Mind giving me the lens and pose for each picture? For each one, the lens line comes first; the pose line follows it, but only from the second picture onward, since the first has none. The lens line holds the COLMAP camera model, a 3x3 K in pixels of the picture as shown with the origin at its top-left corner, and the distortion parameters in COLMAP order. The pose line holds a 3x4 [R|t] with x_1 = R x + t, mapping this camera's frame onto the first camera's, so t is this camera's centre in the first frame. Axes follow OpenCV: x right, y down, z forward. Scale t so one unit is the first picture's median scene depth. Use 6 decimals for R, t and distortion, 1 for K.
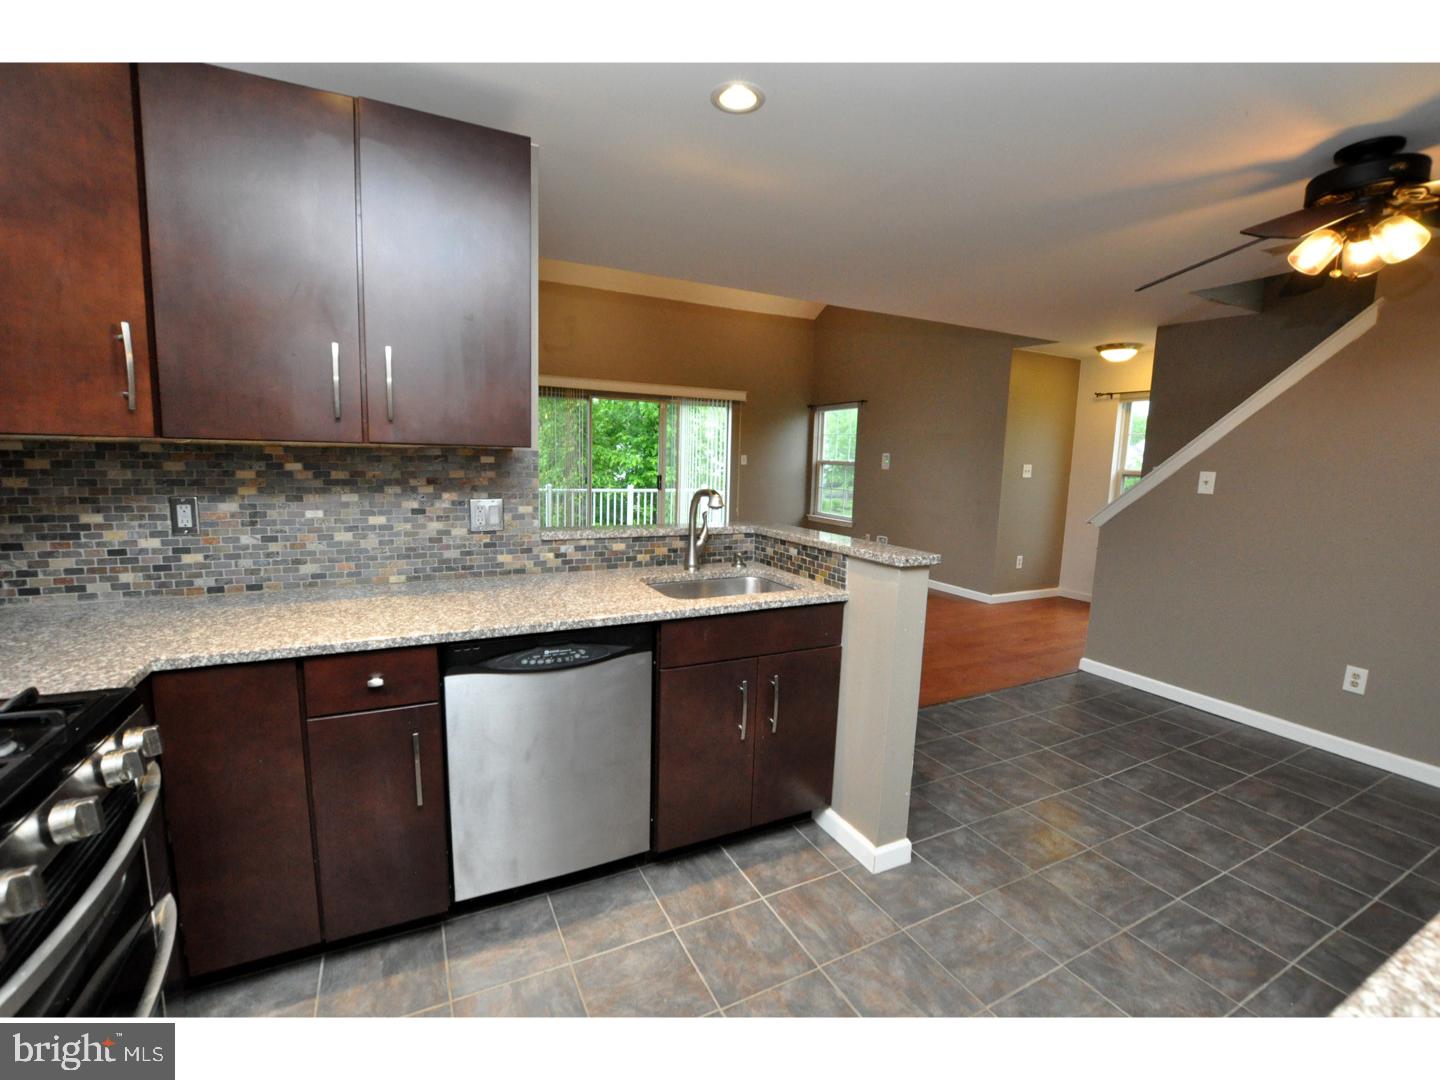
lens RADIAL K [[632.2, 0, 723.8], [0, 632.2, 541.7], [0, 0, 1]] dist [-0.035850, 0.005523]
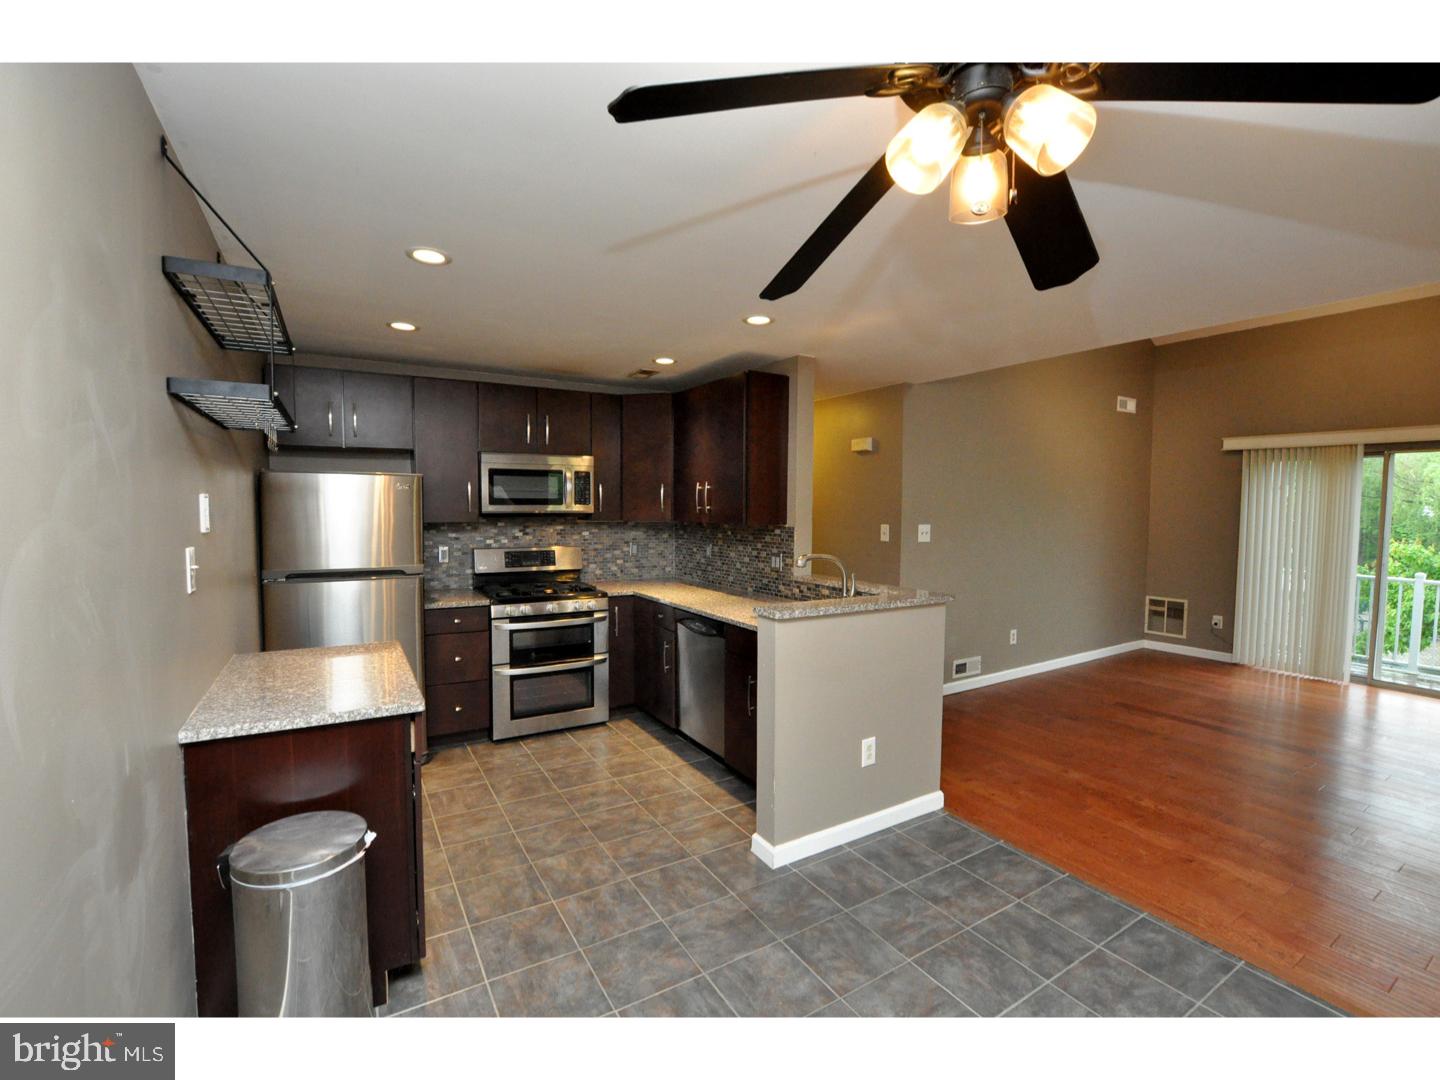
lens RADIAL K [[632.2, 0, 723.8], [0, 632.2, 541.7], [0, 0, 1]] dist [-0.035850, 0.005523]
pose [[0.075458, 0.027959, -0.996757, 1.306334], [-0.143061, 0.989569, 0.016927, -0.100626], [0.986833, 0.141320, 0.078671, 0.646344]]
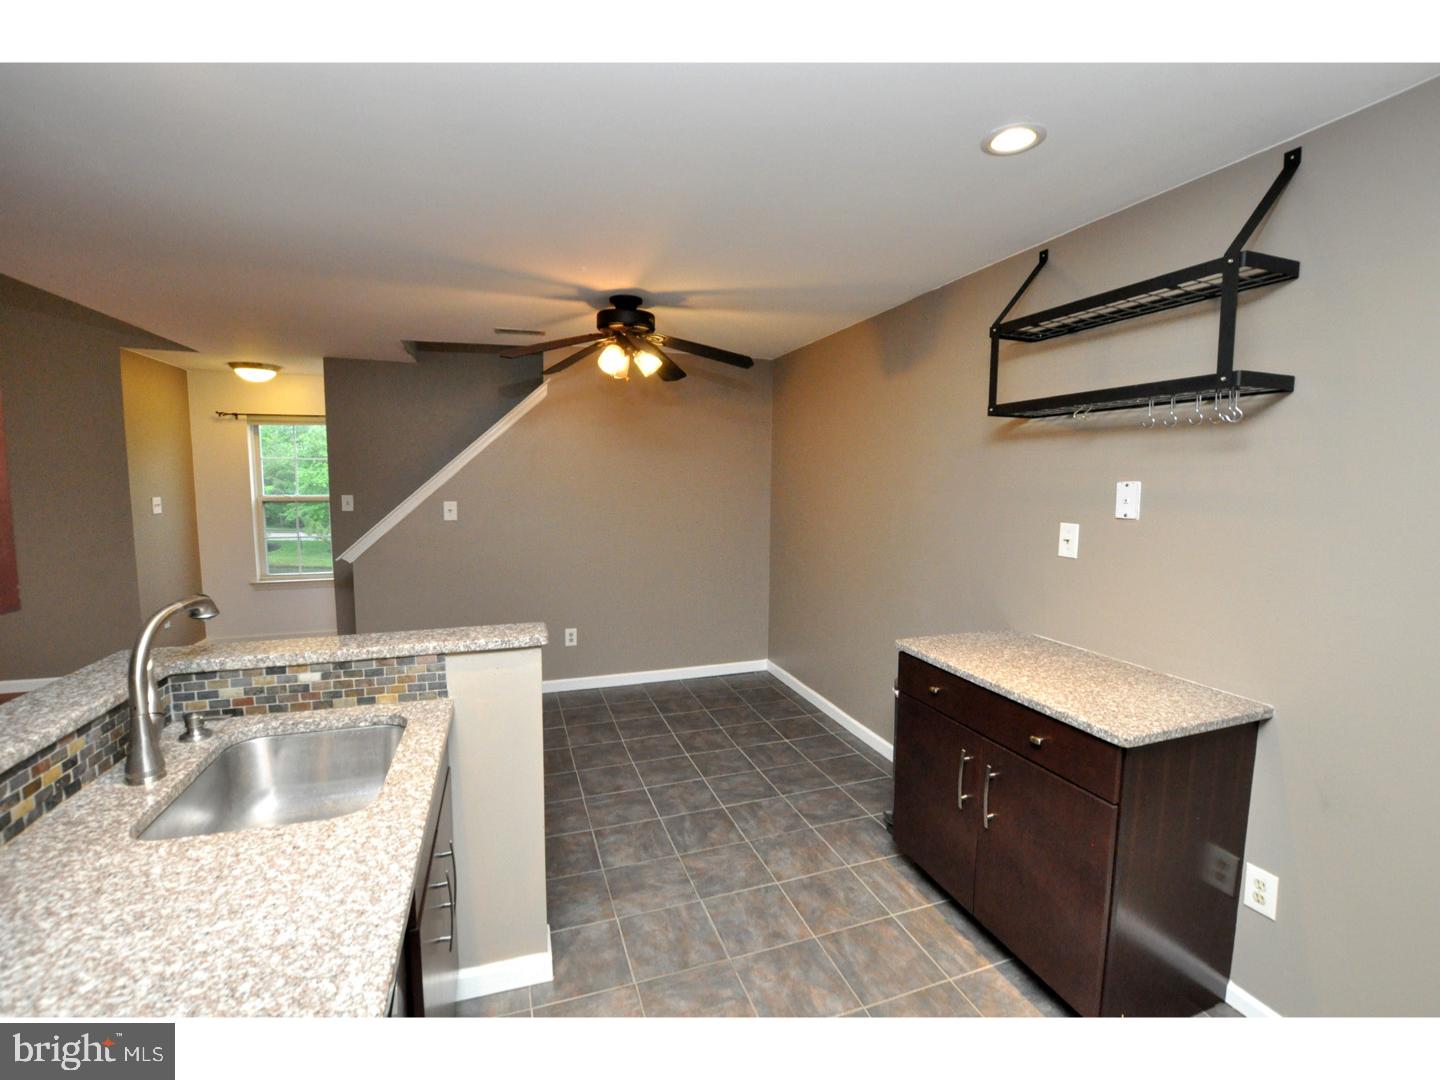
lens RADIAL K [[632.2, 0, 723.8], [0, 632.2, 541.7], [0, 0, 1]] dist [-0.035850, 0.005523]
pose [[0.139397, -0.125721, 0.982223, -0.460224], [0.134560, 0.985112, 0.106994, -0.138534], [-0.981051, 0.117254, 0.154239, 0.466358]]
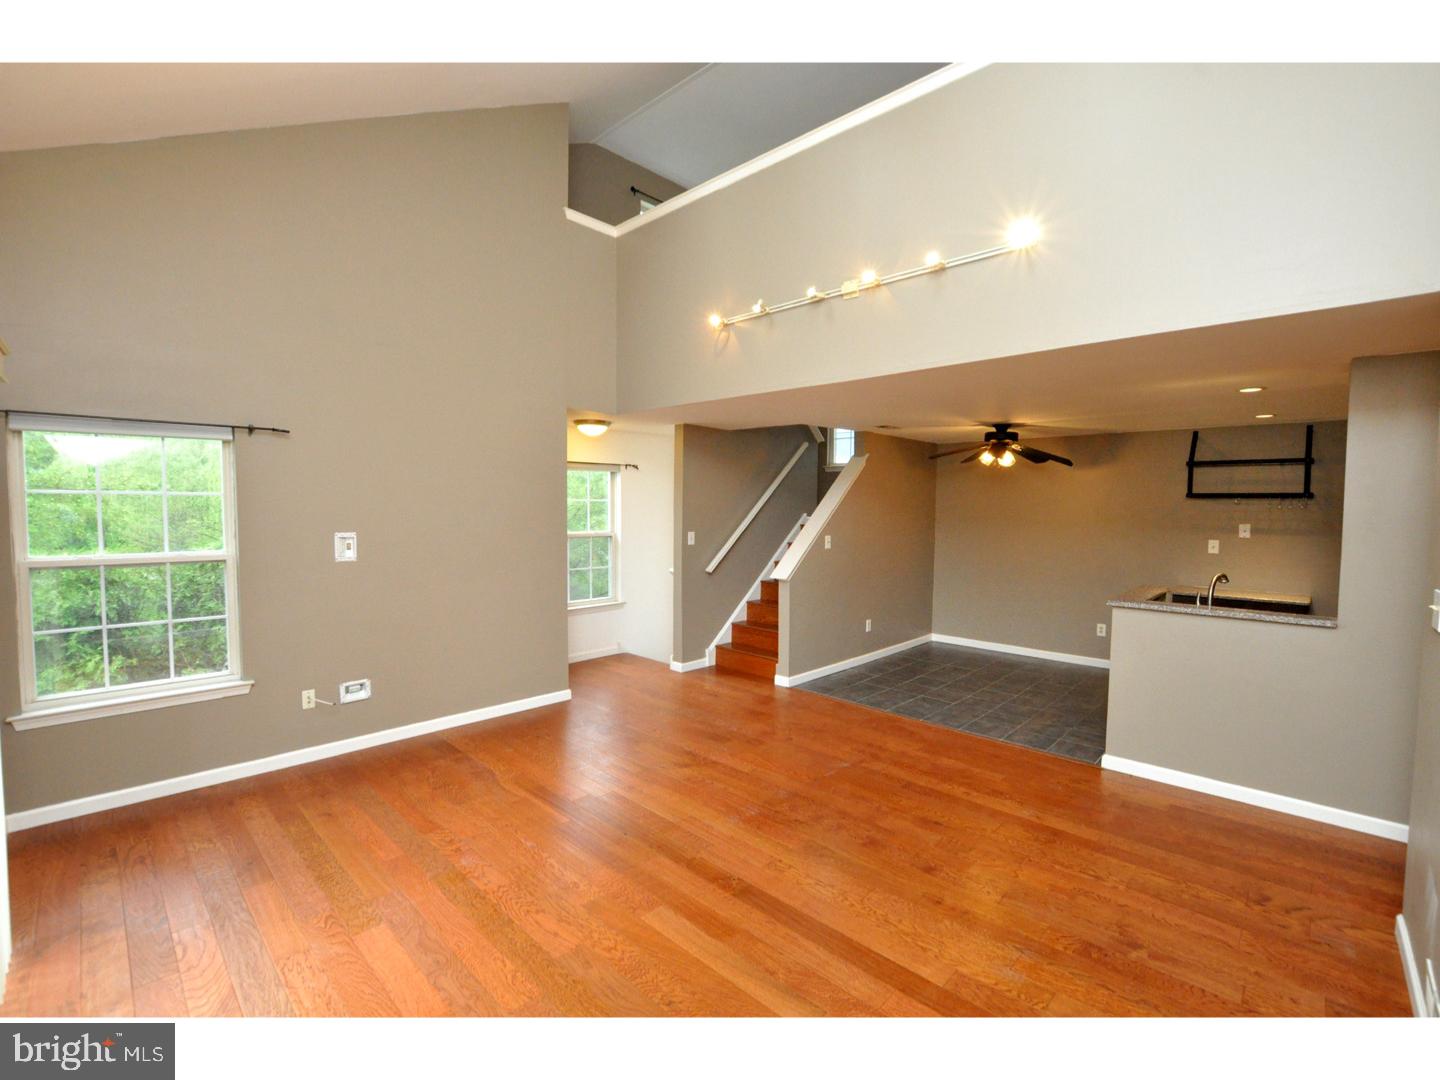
lens RADIAL K [[632.2, 0, 723.8], [0, 632.2, 541.7], [0, 0, 1]] dist [-0.035850, 0.005523]
pose [[-0.320688, -0.080722, 0.943739, -1.107940], [0.112212, 0.986107, 0.122477, -0.495440], [-0.940515, 0.145176, -0.307175, 2.621484]]
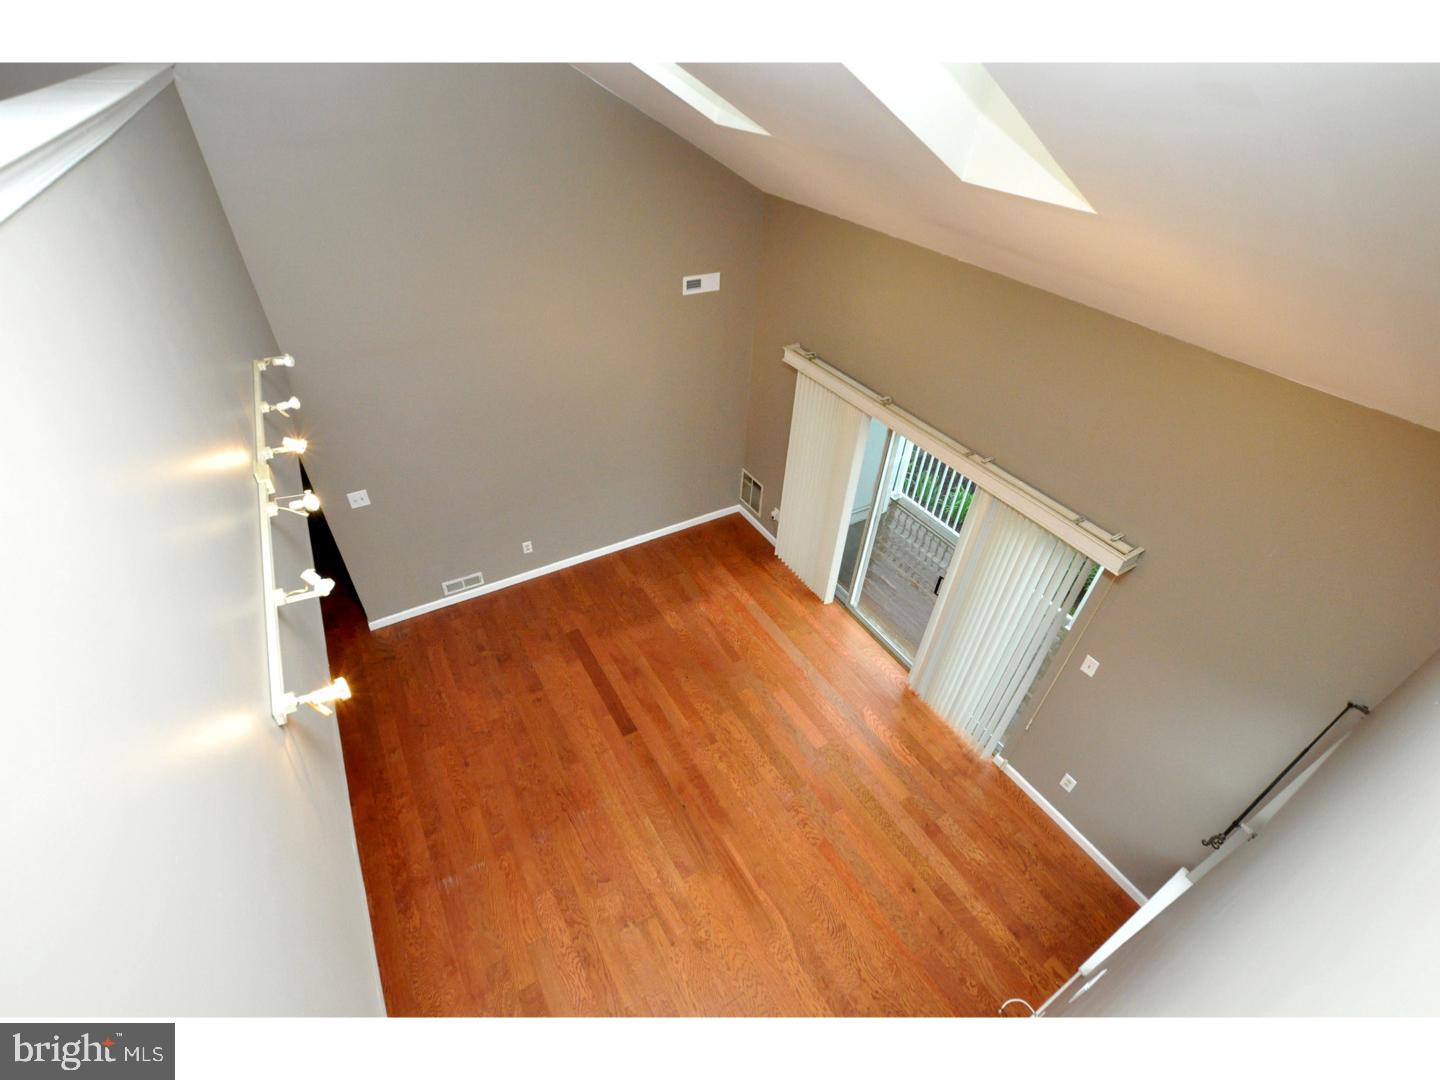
lens RADIAL K [[632.2, 0, 723.8], [0, 632.2, 541.7], [0, 0, 1]] dist [-0.035850, 0.005523]
pose [[0.073098, 0.602239, -0.794962, 1.105311], [-0.184355, 0.791517, 0.582678, -1.438637], [0.980138, 0.103963, 0.168885, 2.232562]]
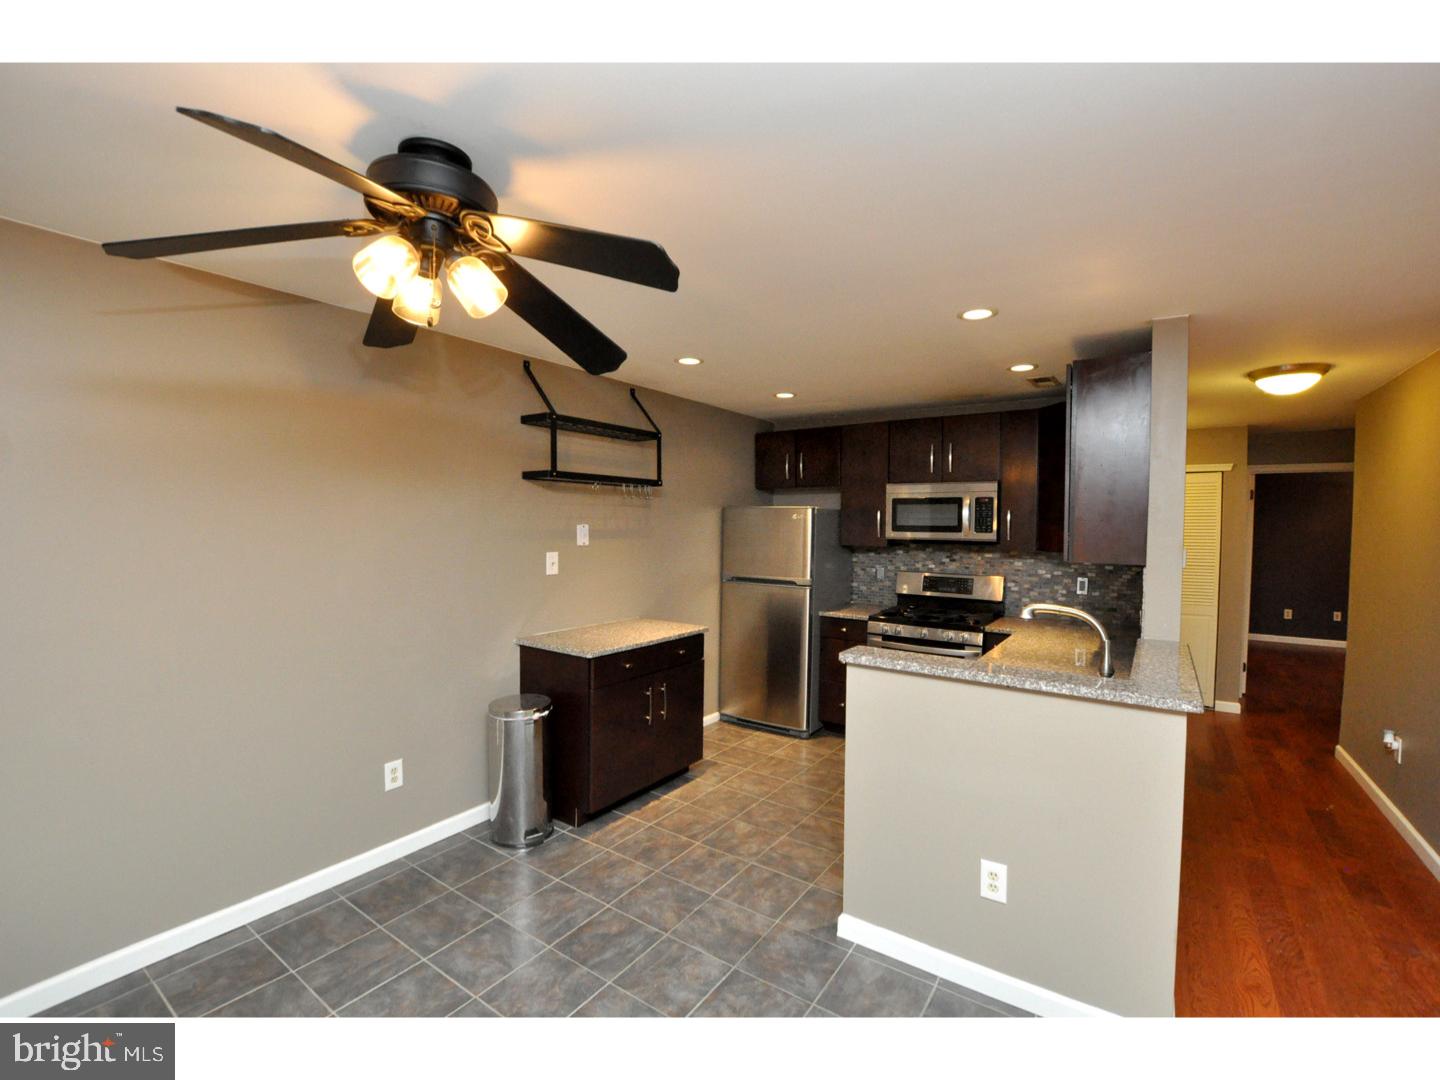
lens RADIAL K [[632.2, 0, 723.8], [0, 632.2, 541.7], [0, 0, 1]] dist [-0.035850, 0.005523]
pose [[-0.881292, -0.022428, -0.472039, 0.890915], [-0.099913, 0.985136, 0.139730, -0.261285], [0.461889, 0.170306, -0.870434, 1.545883]]
